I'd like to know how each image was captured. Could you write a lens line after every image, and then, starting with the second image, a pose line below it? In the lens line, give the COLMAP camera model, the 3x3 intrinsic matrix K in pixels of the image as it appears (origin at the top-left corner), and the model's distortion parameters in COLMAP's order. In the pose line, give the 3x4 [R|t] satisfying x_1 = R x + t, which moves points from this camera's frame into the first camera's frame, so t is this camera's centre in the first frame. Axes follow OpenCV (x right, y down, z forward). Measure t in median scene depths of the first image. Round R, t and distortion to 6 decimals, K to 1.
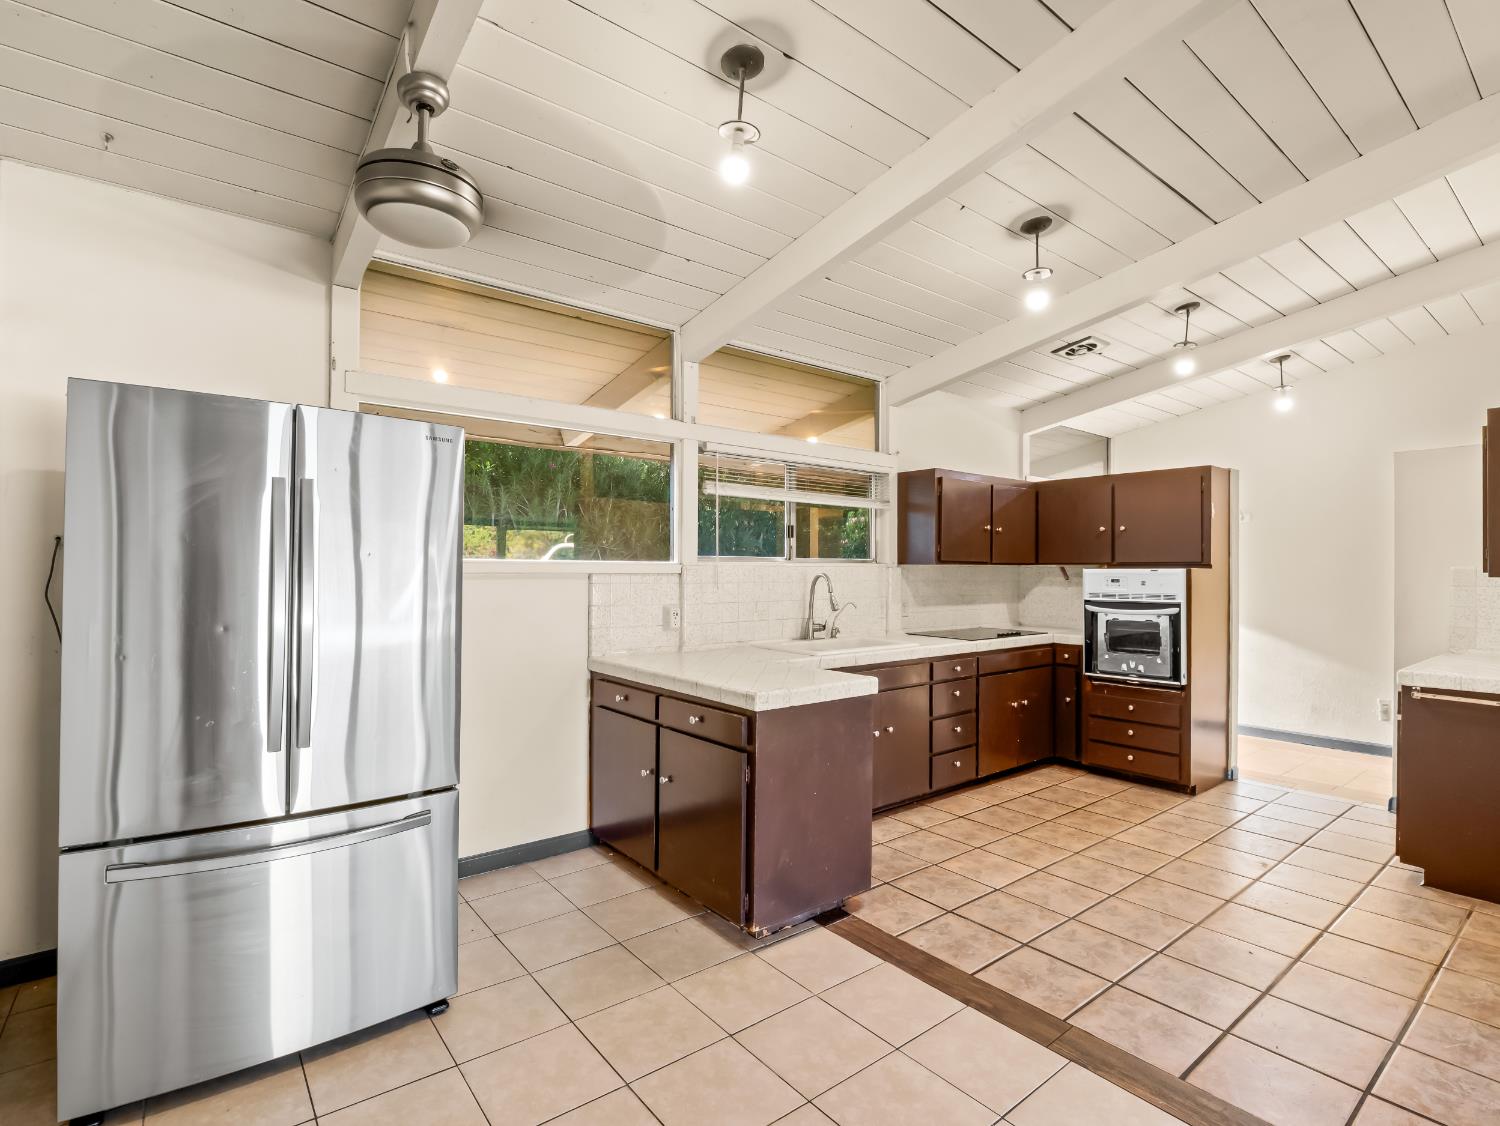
lens RADIAL K [[730.2, 0, 743.9], [0, 730.2, 565.2], [0, 0, 1]] dist [-0.015239, -0.000845]
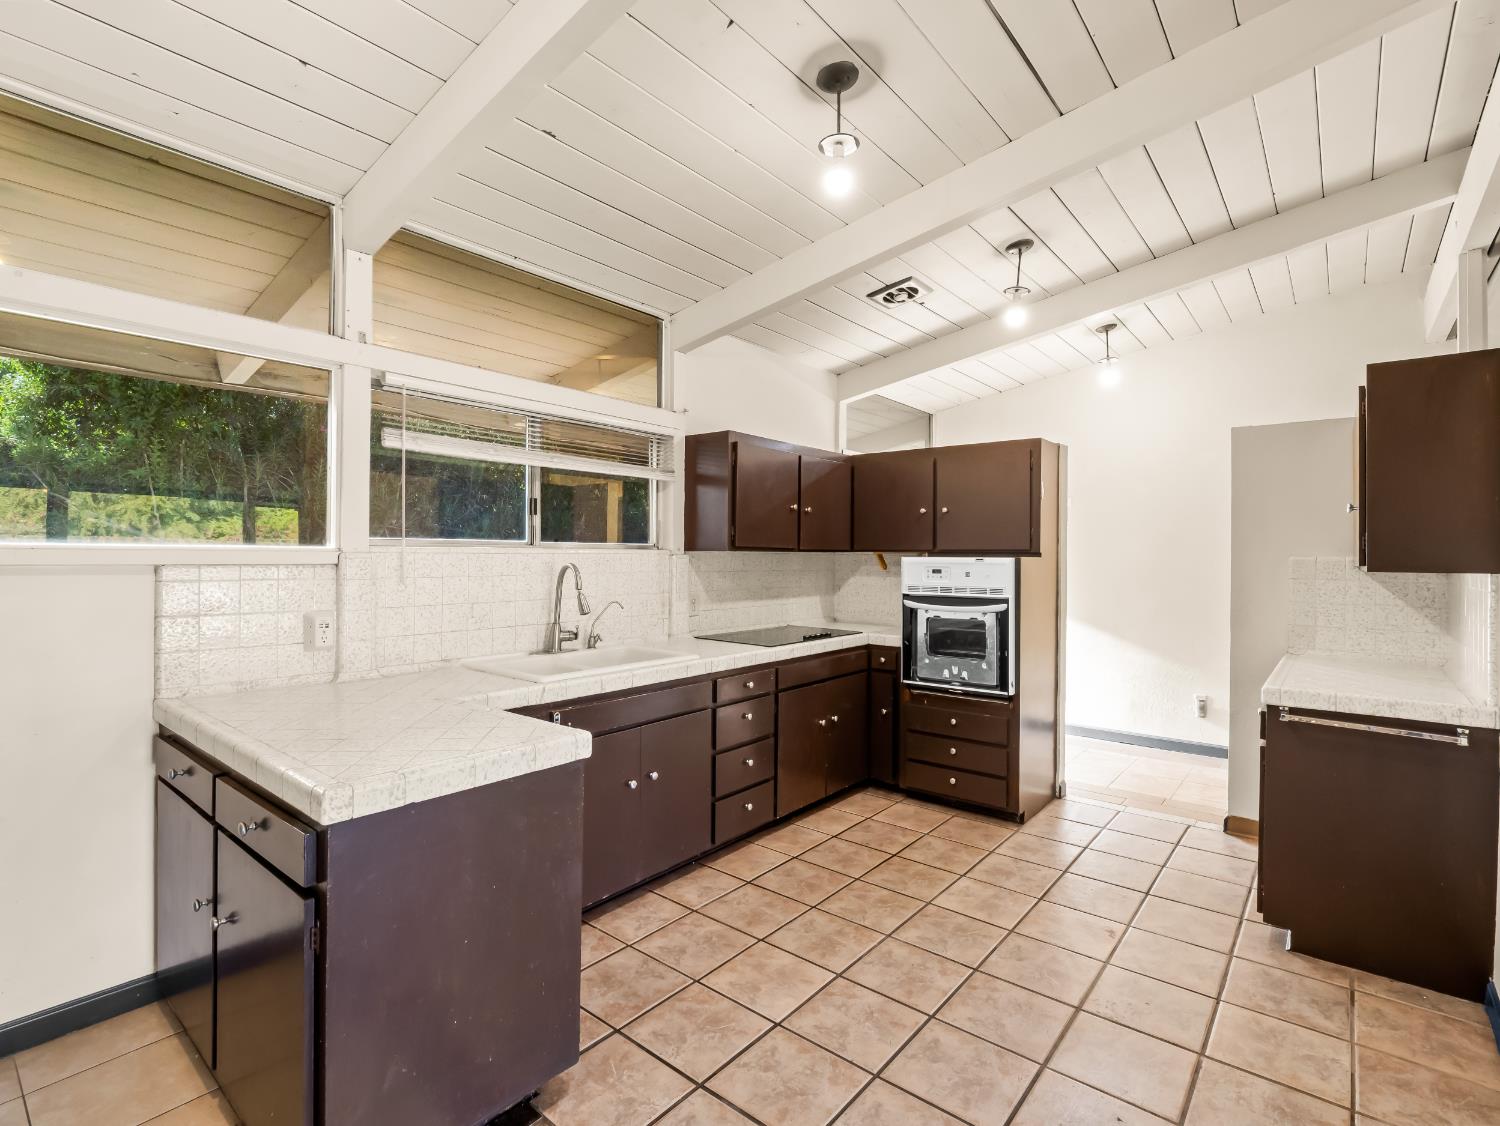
lens RADIAL K [[730.2, 0, 743.7], [0, 730.2, 551.1], [0, 0, 1]] dist [-0.015239, -0.000845]
pose [[0.977285, 0.004030, 0.211892, 0.131945], [-0.004654, 0.999986, 0.002443, -0.003760], [-0.211879, -0.003374, 0.977290, 0.260370]]
